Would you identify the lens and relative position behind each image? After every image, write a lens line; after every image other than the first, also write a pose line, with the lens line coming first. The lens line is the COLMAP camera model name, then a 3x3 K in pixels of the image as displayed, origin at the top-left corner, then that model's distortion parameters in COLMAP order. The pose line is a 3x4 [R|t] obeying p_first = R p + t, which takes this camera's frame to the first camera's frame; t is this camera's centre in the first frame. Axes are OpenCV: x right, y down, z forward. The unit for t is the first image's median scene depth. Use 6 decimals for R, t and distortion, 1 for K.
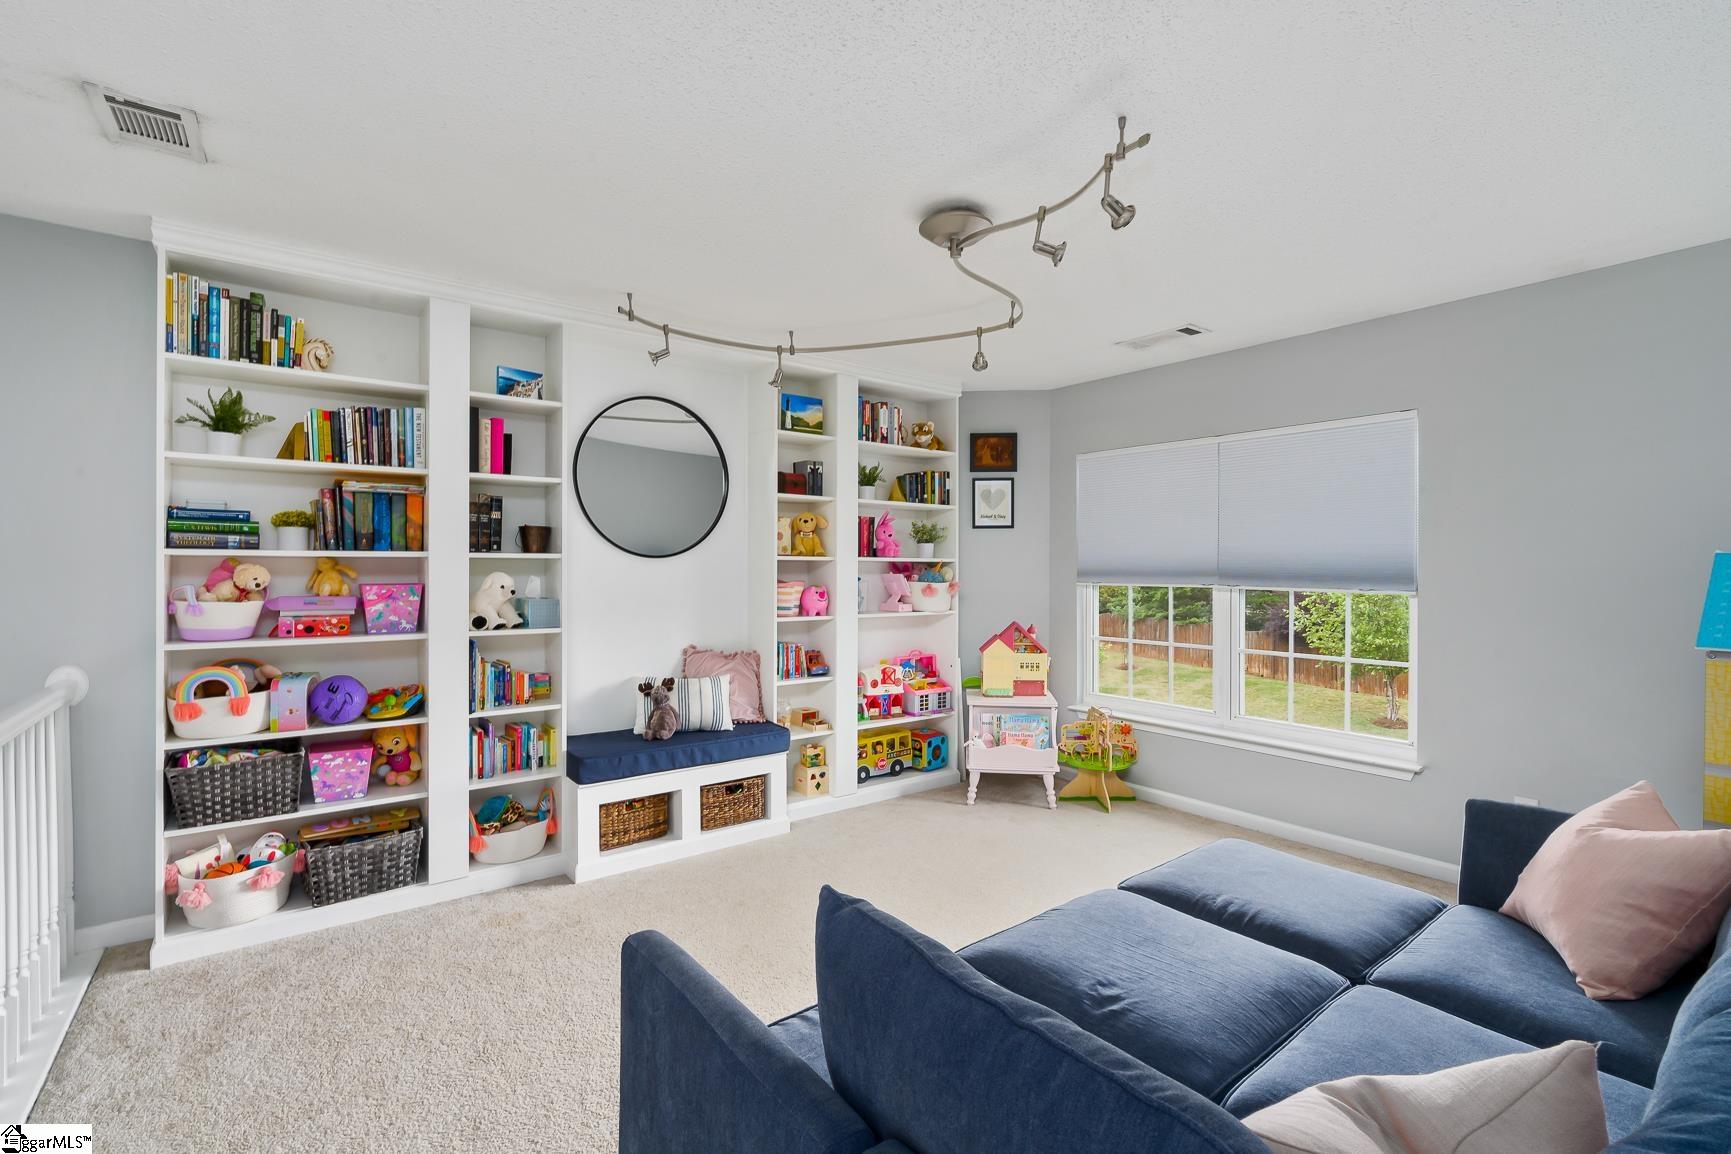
lens RADIAL K [[778.8, 0, 867.2], [0, 778.8, 579.4], [0, 0, 1]] dist [-0.013070, 0.003350]
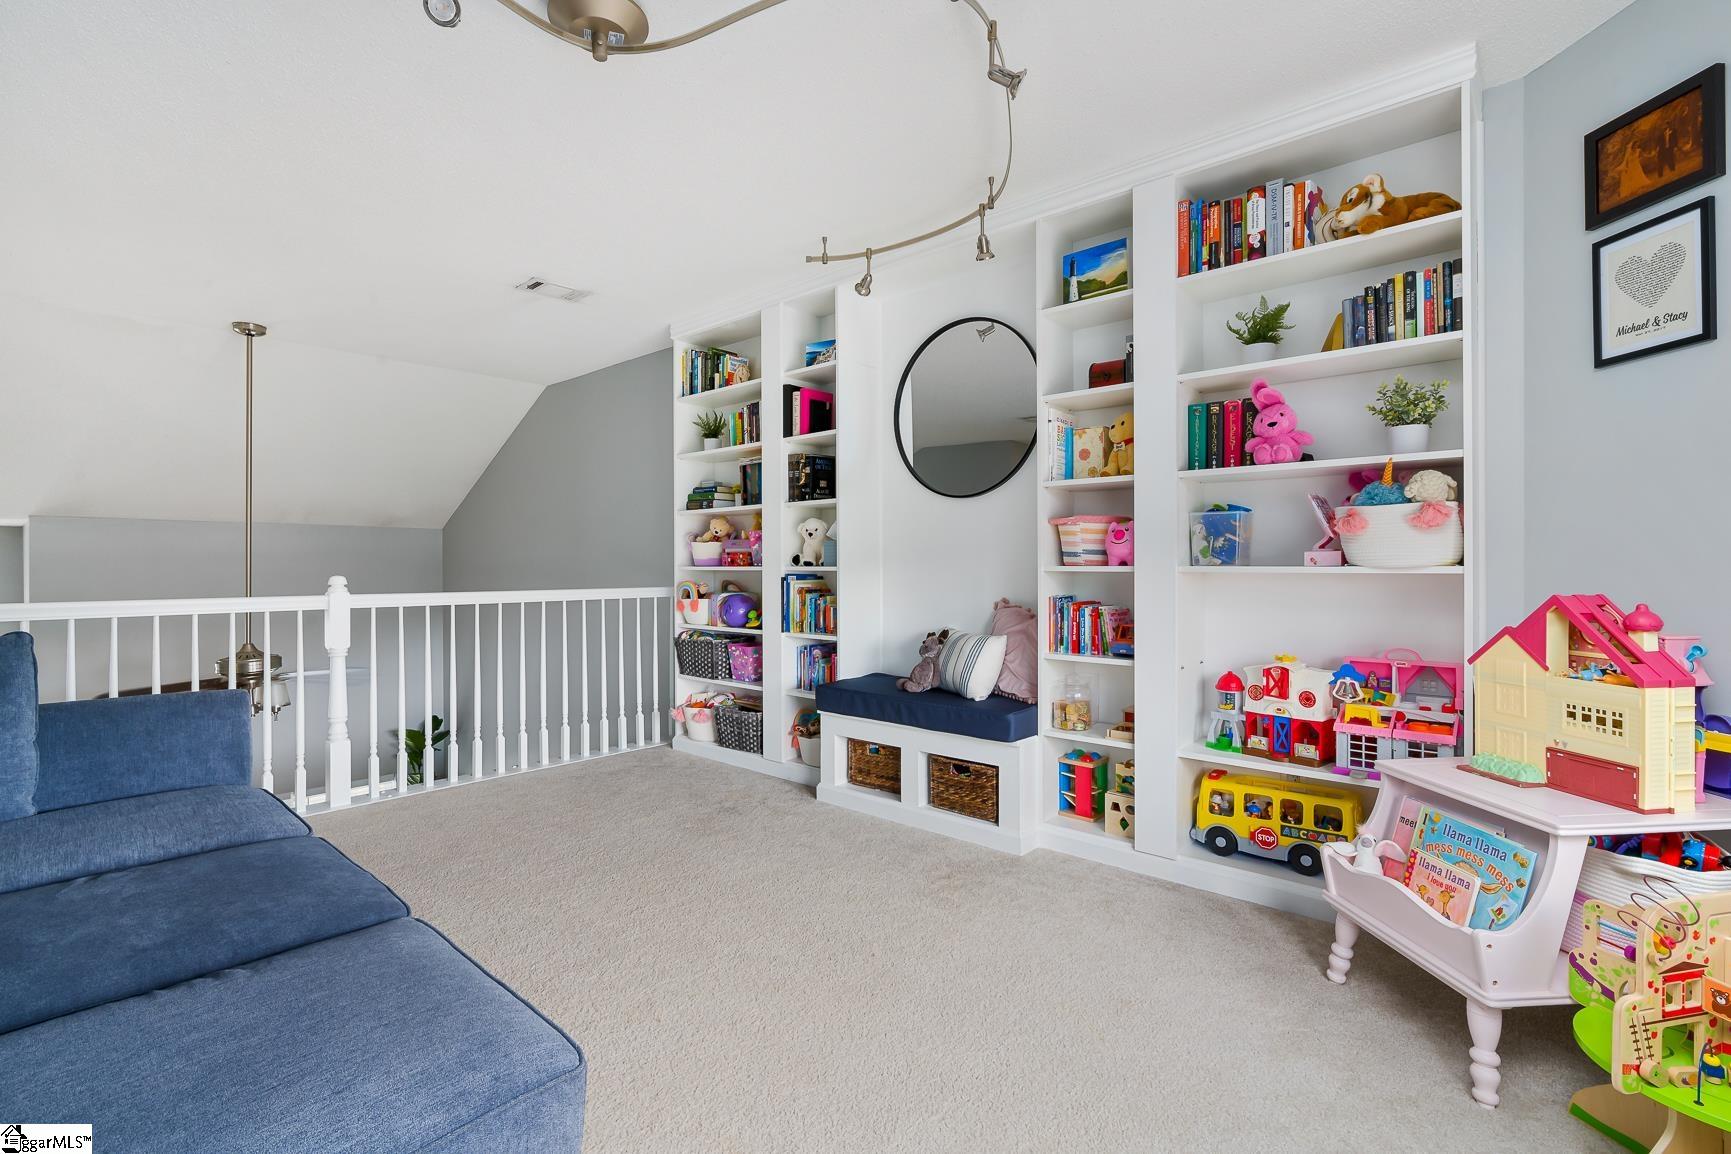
lens RADIAL K [[778.8, 0, 868.7], [0, 778.8, 563.4], [0, 0, 1]] dist [-0.013070, 0.003350]
pose [[0.191949, 0.002892, -0.981401, 0.545354], [-0.004300, 0.999989, 0.002106, 0.044114], [0.981396, 0.003816, 0.191959, 0.662428]]
